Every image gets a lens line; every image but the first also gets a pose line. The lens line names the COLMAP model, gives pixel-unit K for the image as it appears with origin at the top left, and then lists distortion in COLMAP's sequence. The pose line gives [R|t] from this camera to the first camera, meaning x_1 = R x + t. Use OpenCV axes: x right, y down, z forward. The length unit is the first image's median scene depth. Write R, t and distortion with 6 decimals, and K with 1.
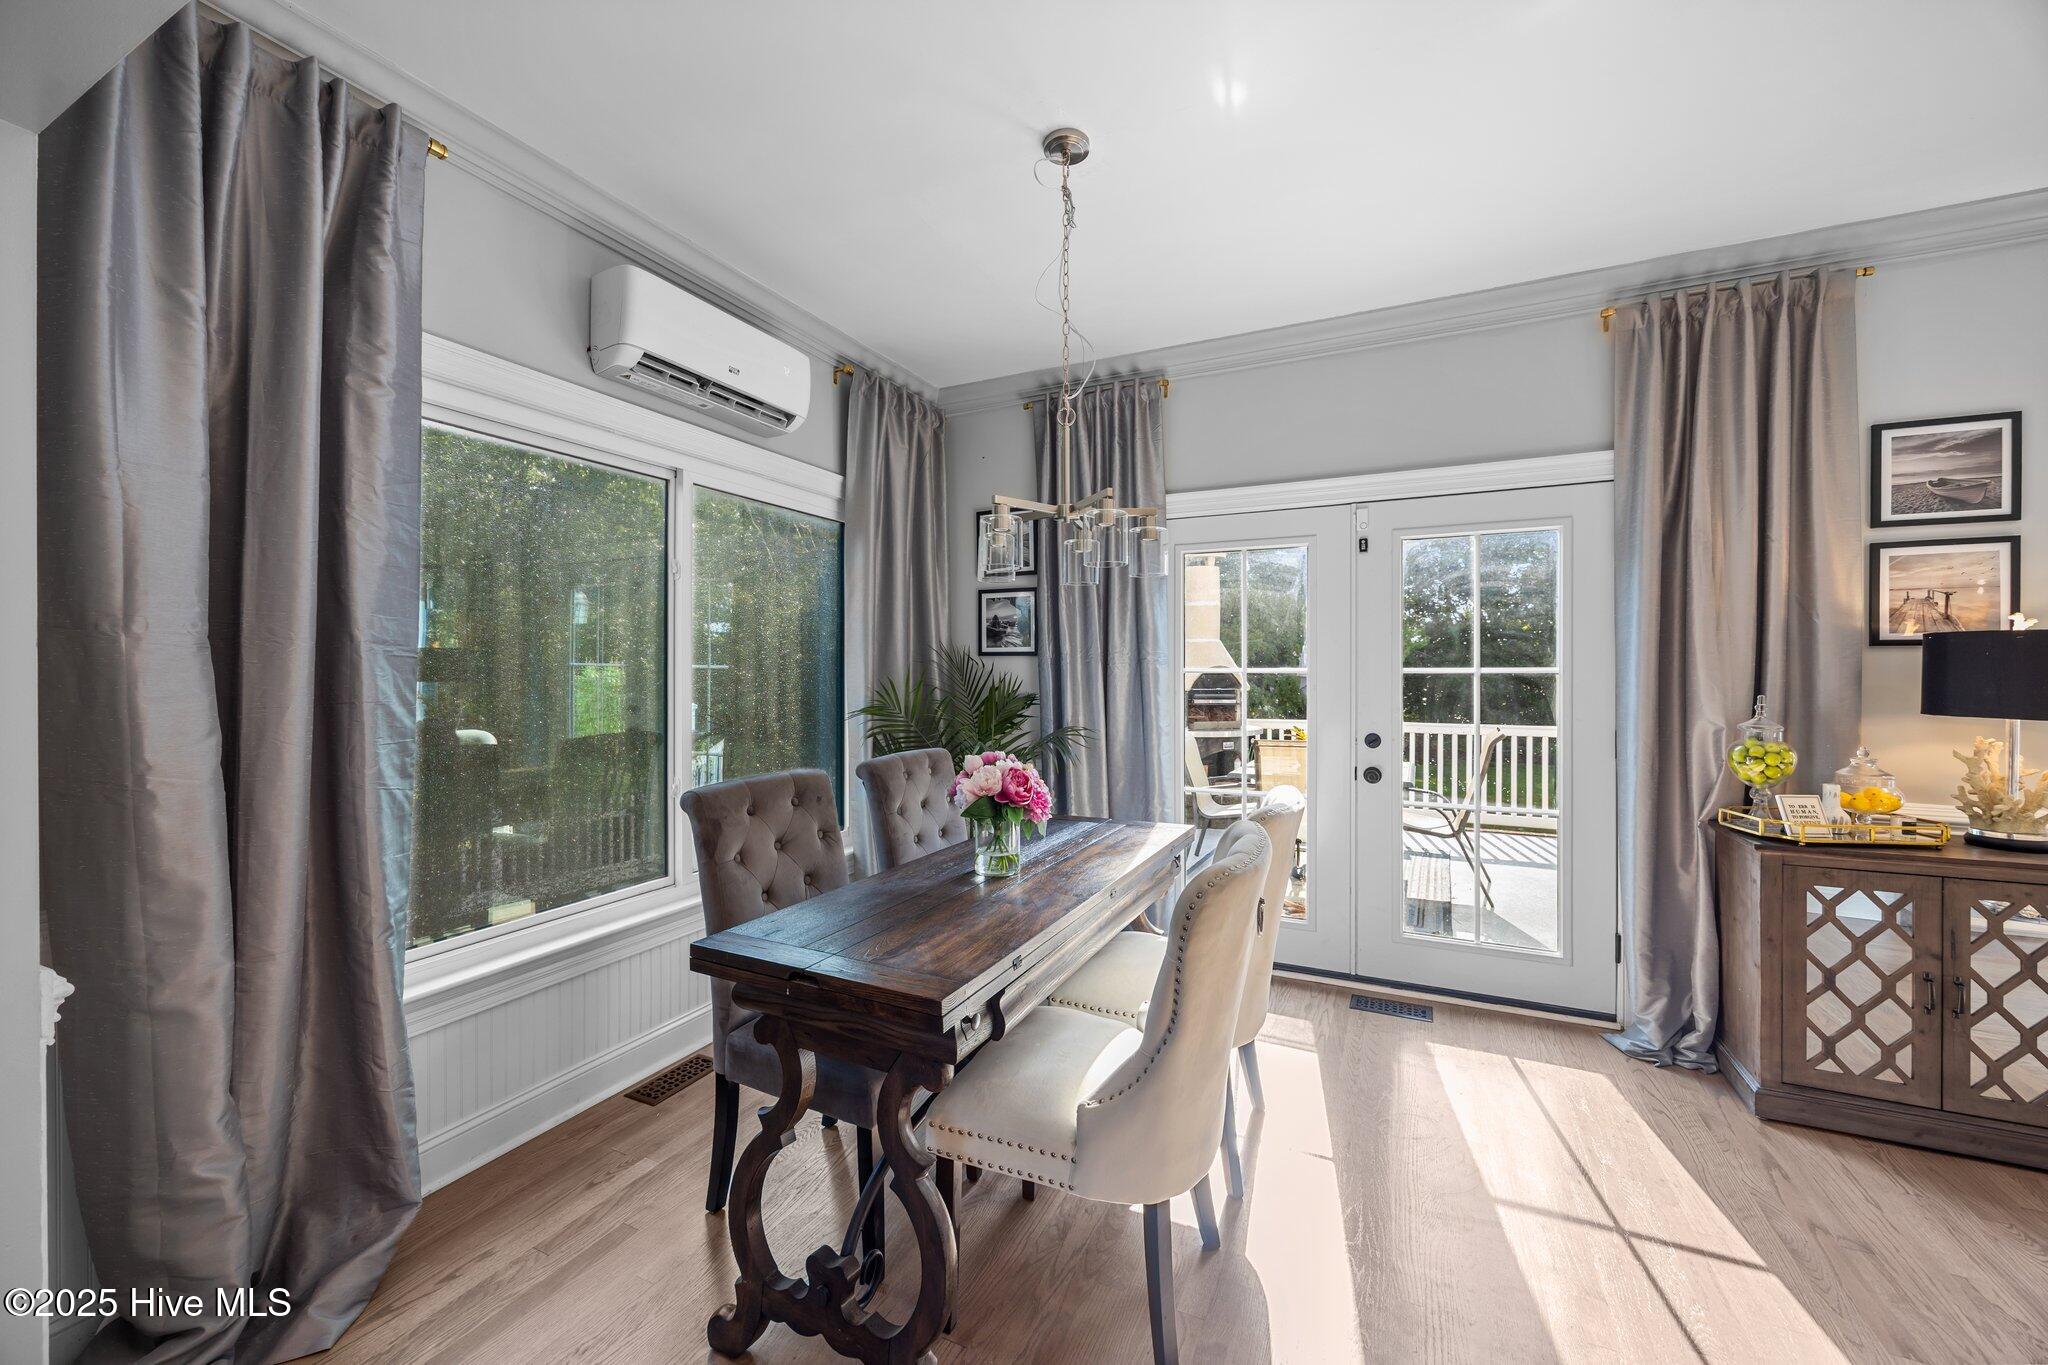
lens RADIAL K [[786.3, 0, 1031.6], [0, 786.3, 668.4], [0, 0, 1]] dist [0.000666, 0.000204]
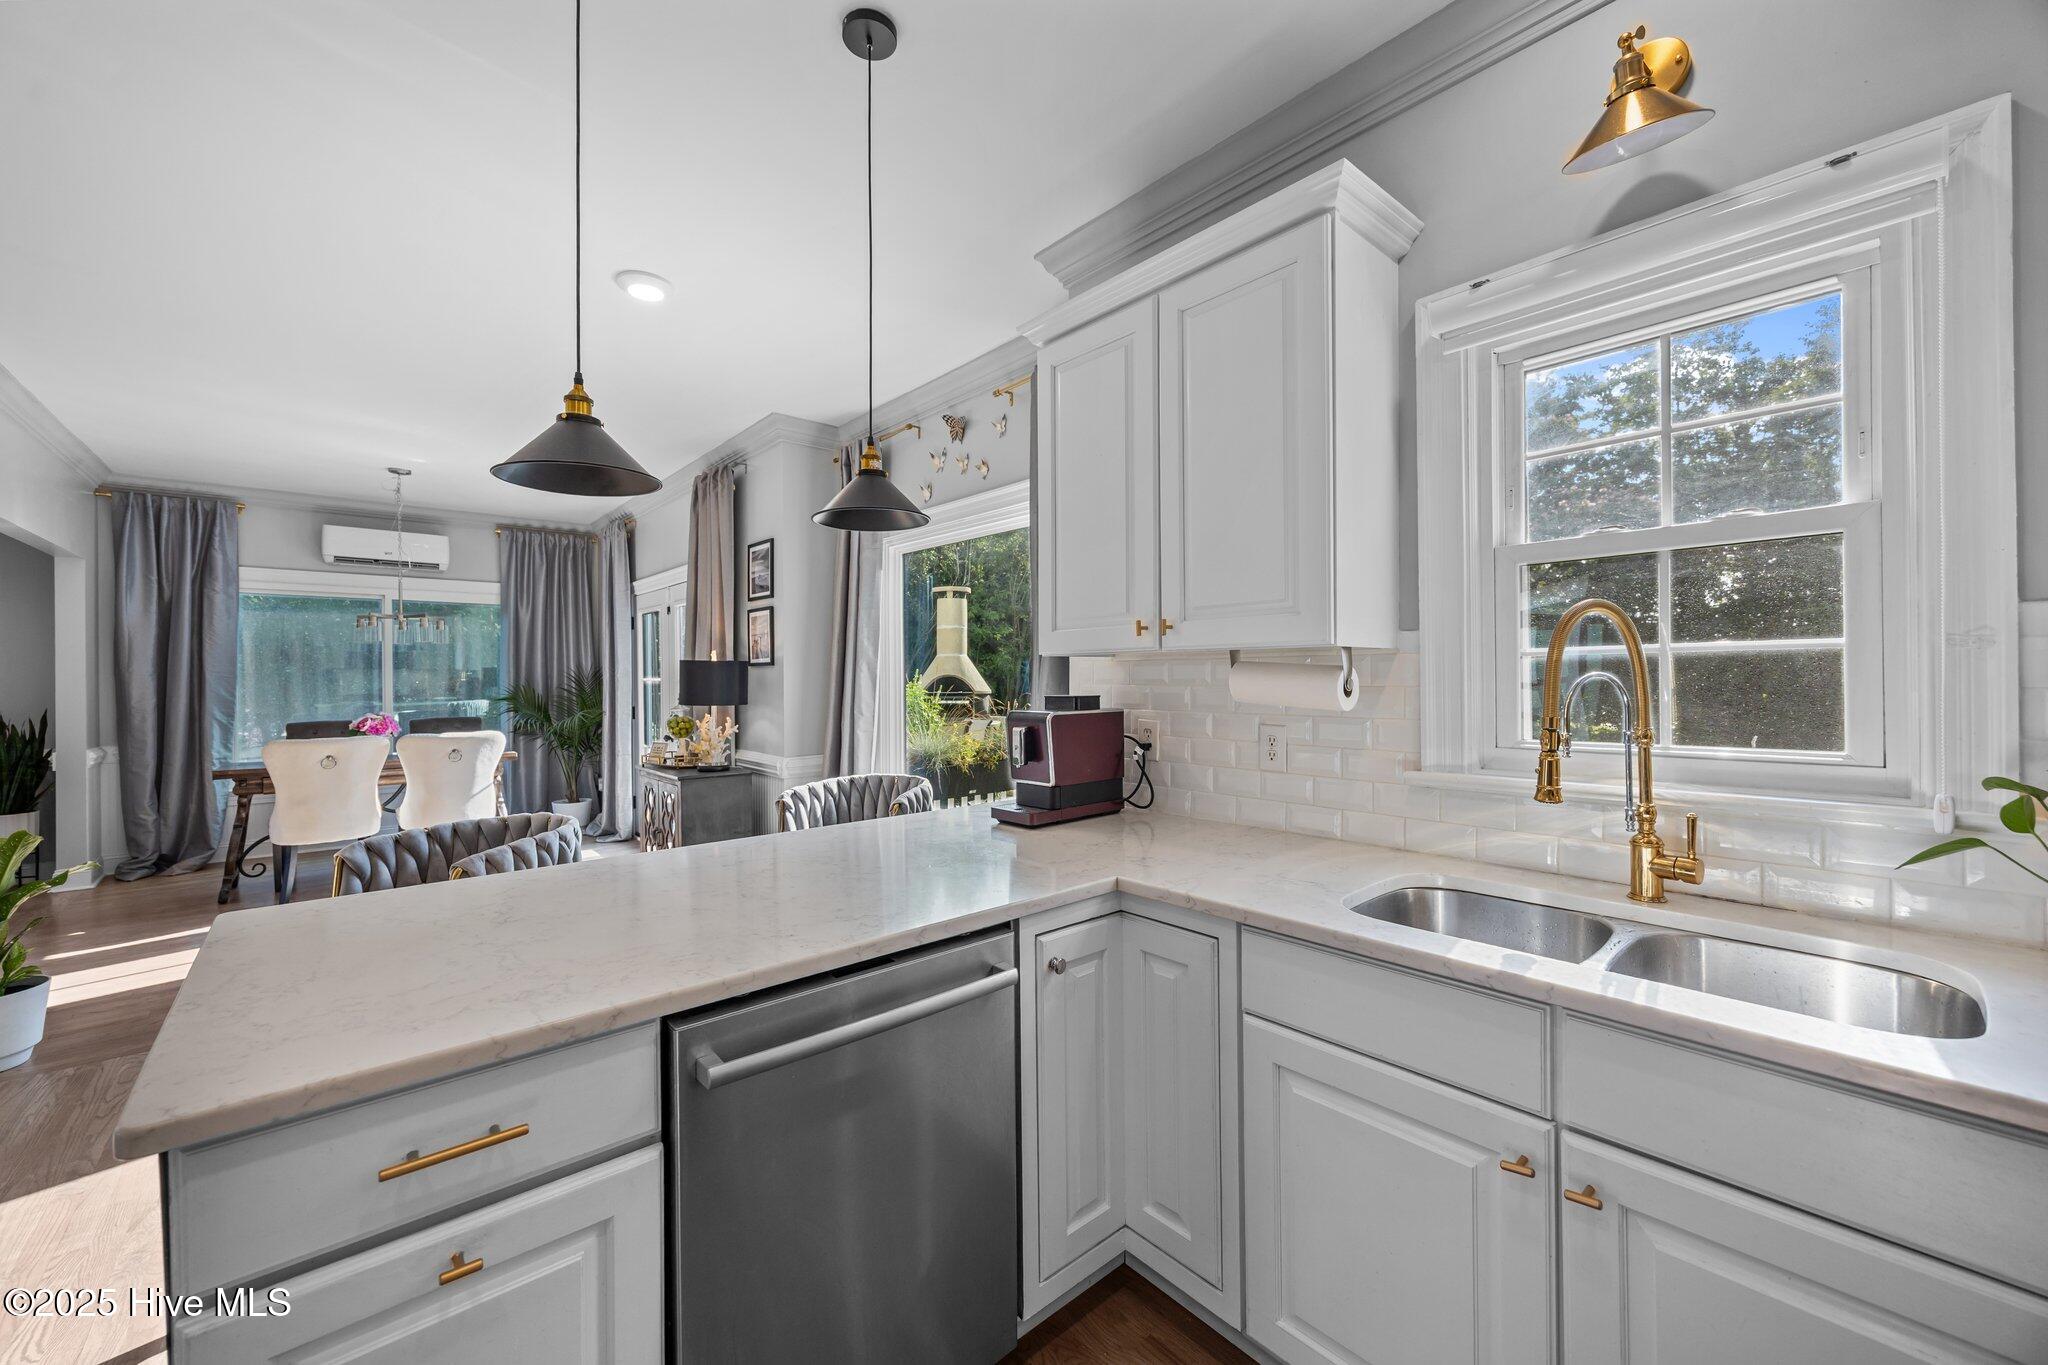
lens RADIAL K [[788.8, 0, 1030.4], [0, 788.8, 679.8], [0, 0, 1]] dist [-0.003614, -0.000226]
pose [[0.916517, -0.001226, -0.399994, 1.986906], [0.005185, 0.999948, 0.008815, -0.009251], [0.399962, -0.010153, 0.916475, -0.336717]]
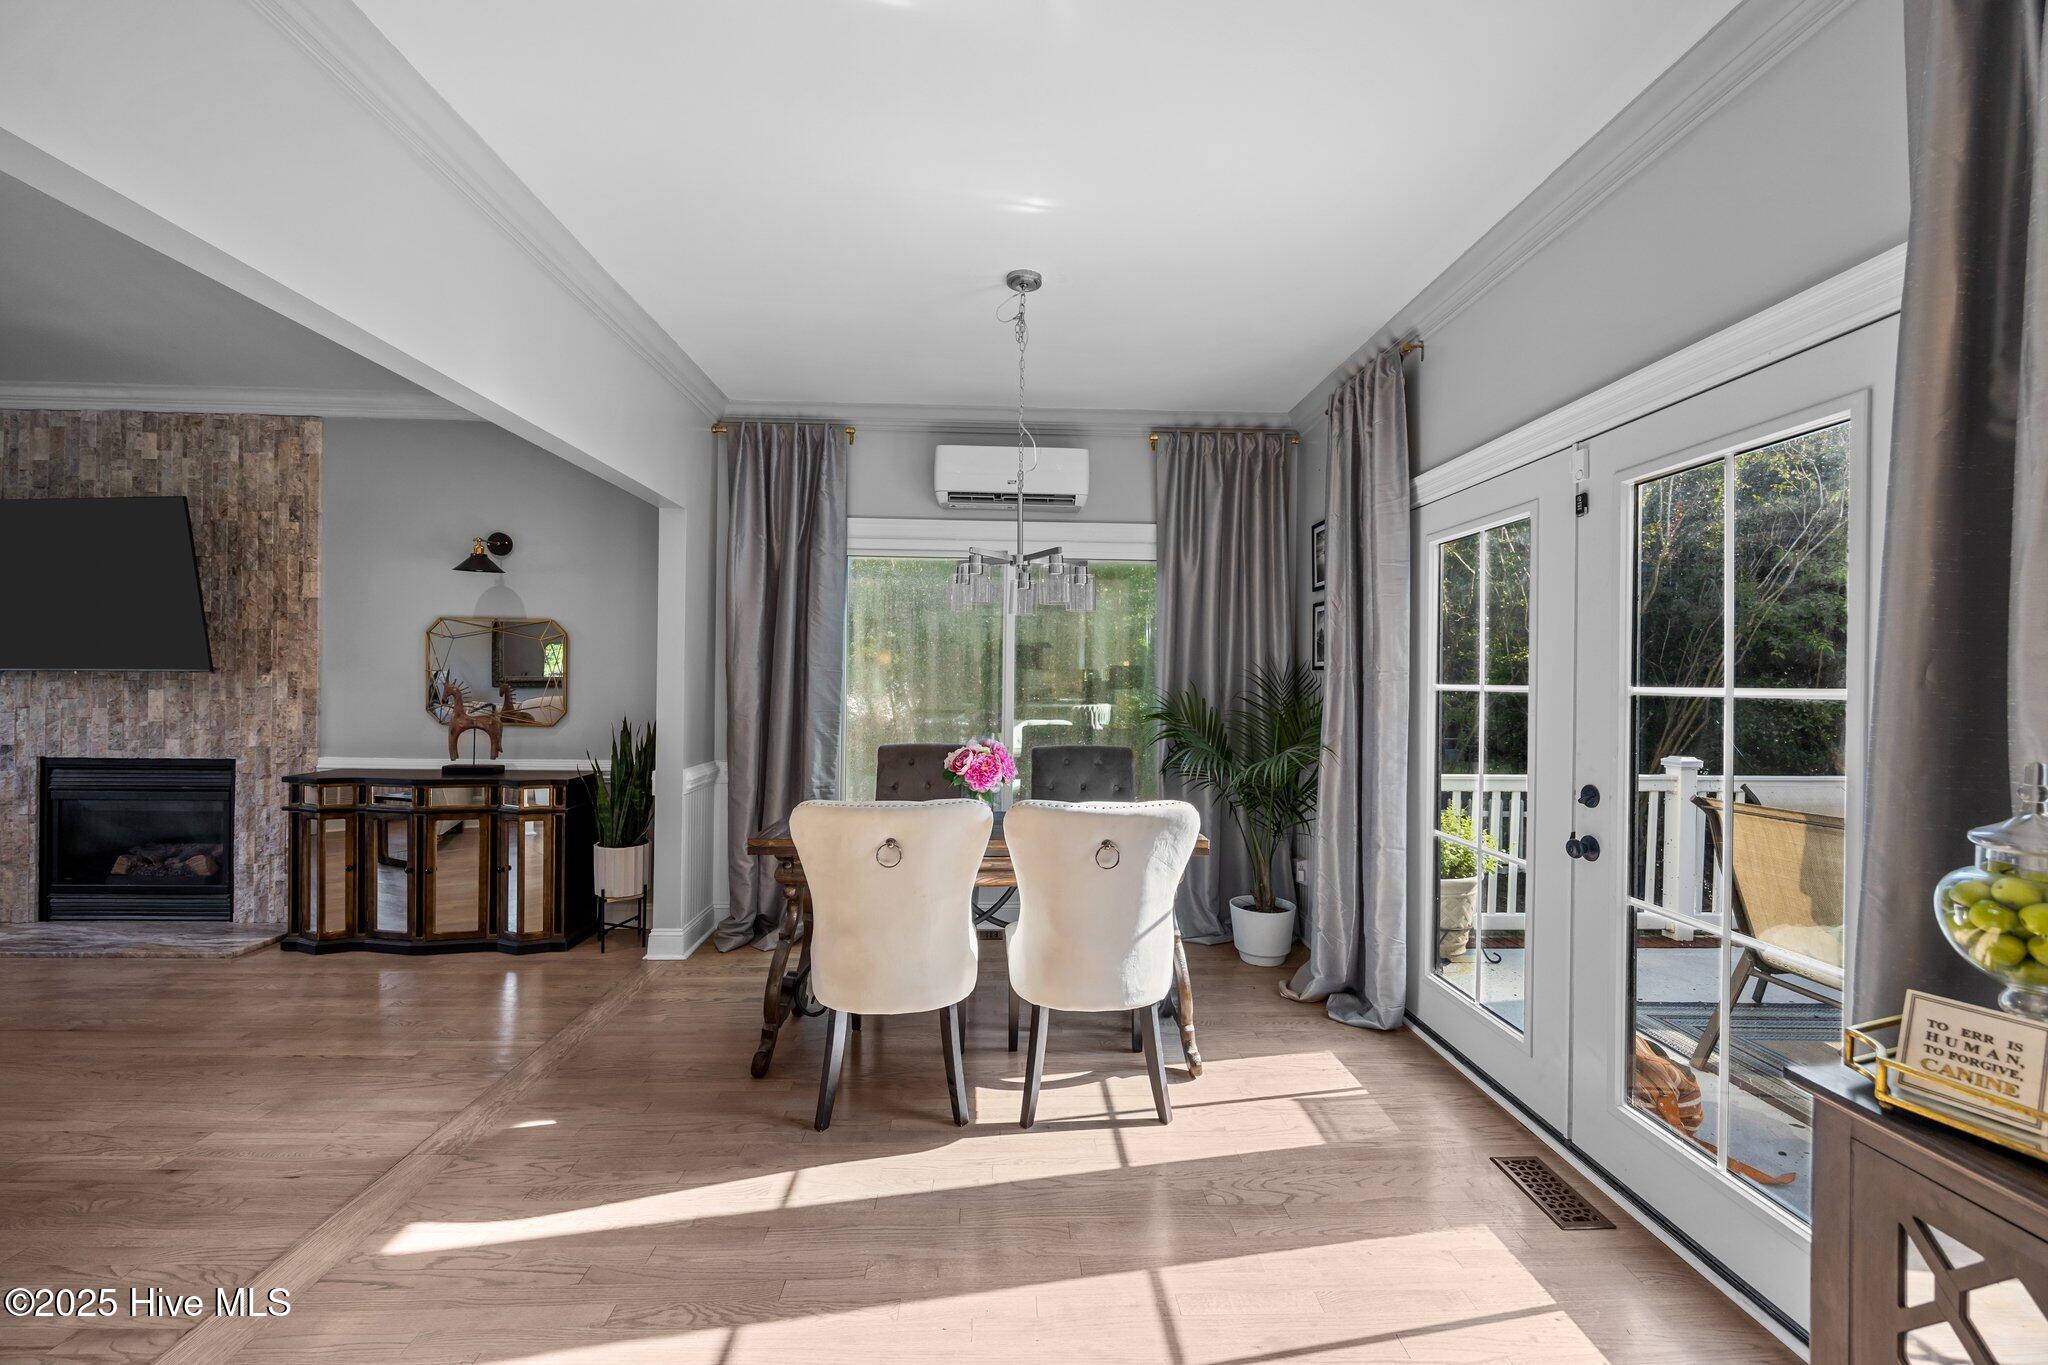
lens RADIAL K [[788.8, 0, 1030.4], [0, 788.8, 679.8], [0, 0, 1]] dist [-0.003614, -0.000226]
pose [[0.460235, 0.005137, -0.887782, 0.841400], [-0.010924, 0.999940, 0.000123, -0.001170], [0.887730, 0.009641, 0.460264, 0.289188]]
